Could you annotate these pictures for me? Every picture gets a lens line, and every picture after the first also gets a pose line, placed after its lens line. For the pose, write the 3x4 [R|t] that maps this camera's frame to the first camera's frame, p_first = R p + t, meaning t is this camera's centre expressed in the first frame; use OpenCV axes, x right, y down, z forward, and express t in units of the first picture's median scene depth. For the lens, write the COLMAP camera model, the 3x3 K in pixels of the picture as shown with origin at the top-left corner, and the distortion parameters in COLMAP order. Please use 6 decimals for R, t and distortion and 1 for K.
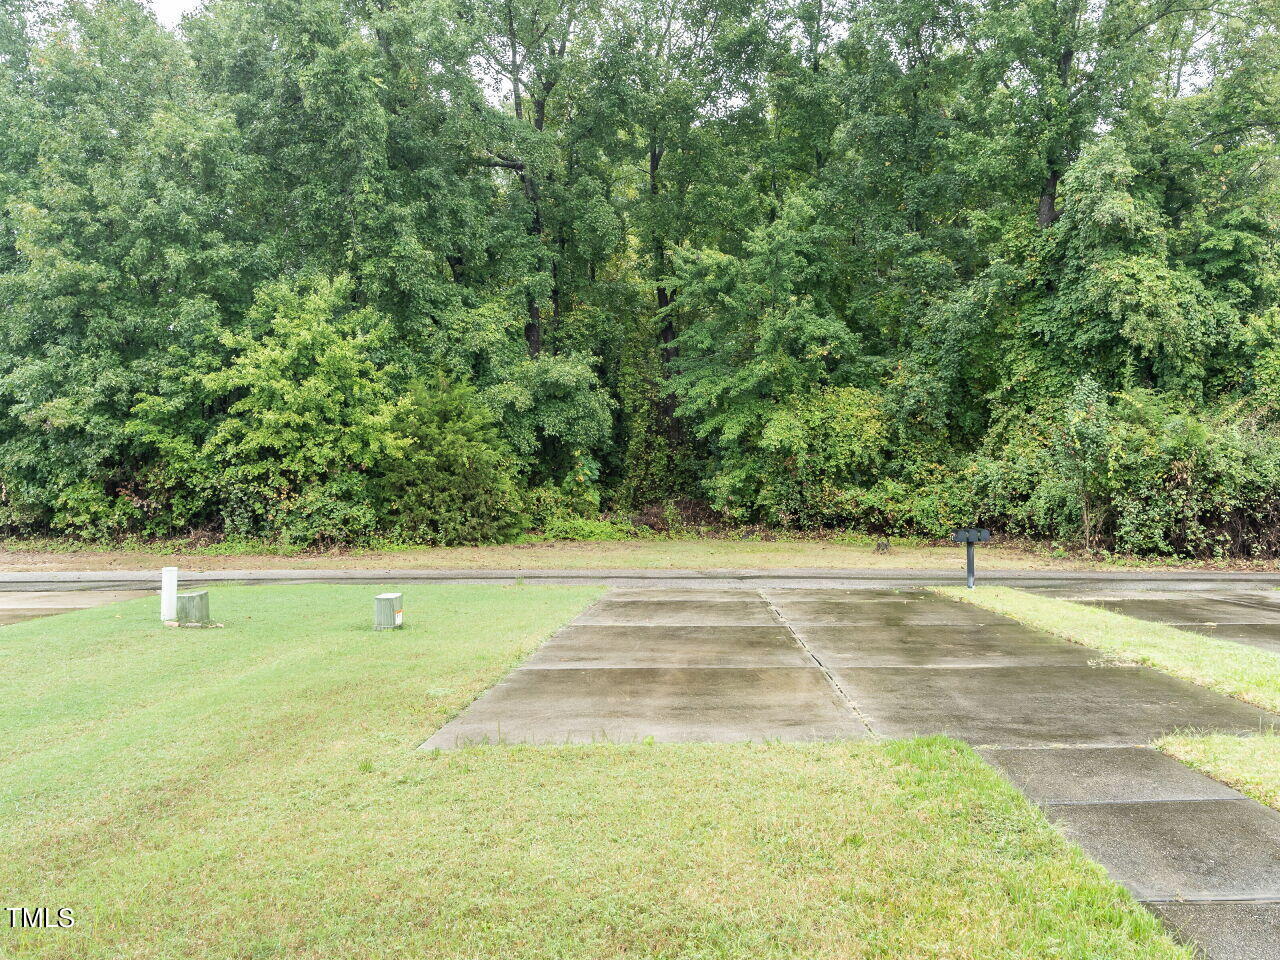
lens RADIAL K [[1017.6, 0, 641.2], [0, 1017.6, 471.5], [0, 0, 1]] dist [0.000892, 0.006192]
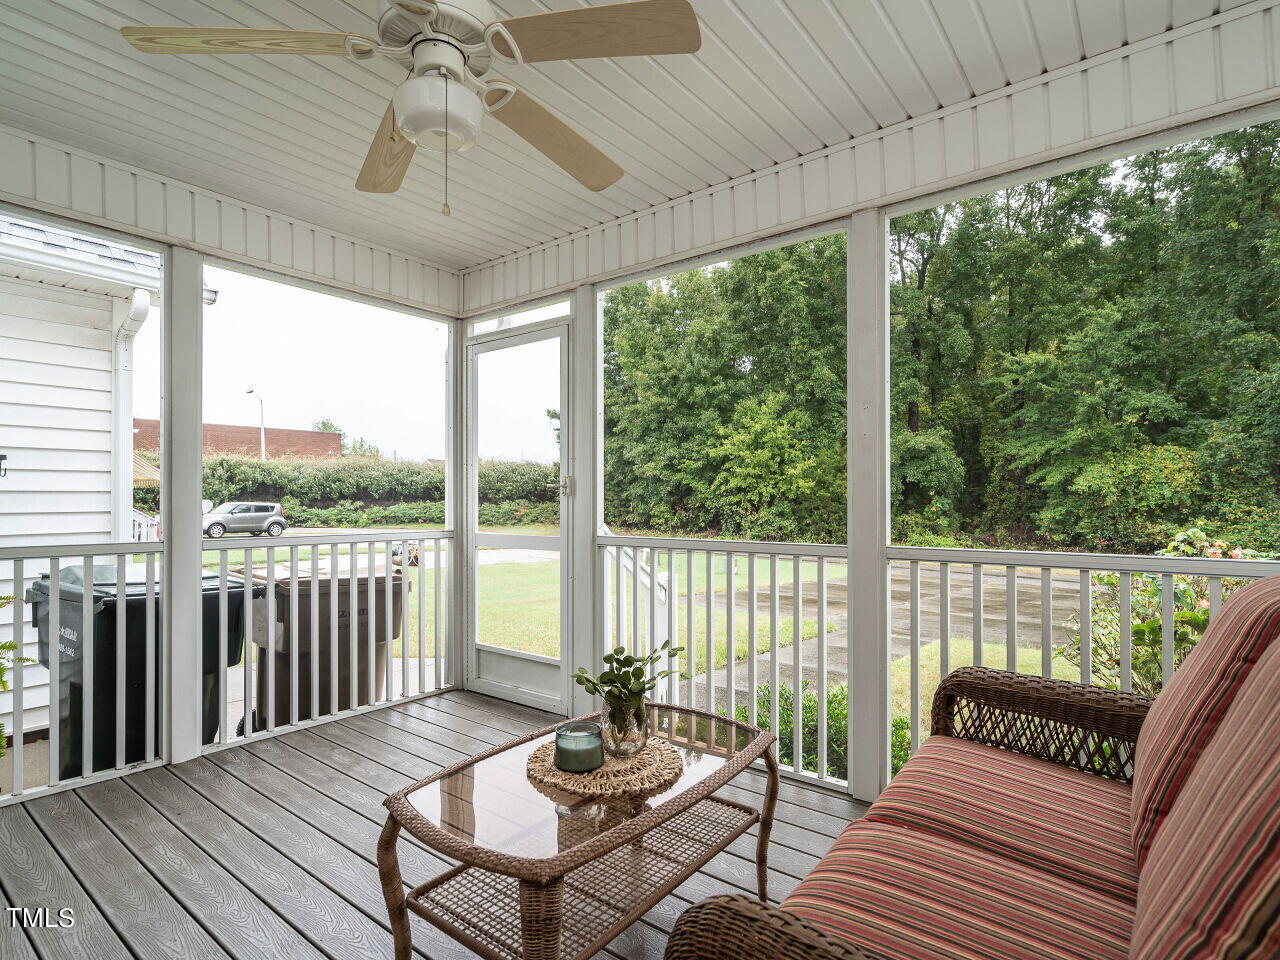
lens RADIAL K [[667.6, 0, 636.8], [0, 667.6, 490.5], [0, 0, 1]] dist [-0.000931, 0.000498]
pose [[0.789239, 0.012578, -0.613957, 0.217761], [-0.027415, 0.999515, -0.014765, 0.005907], [0.613474, 0.028485, 0.789201, -0.087192]]
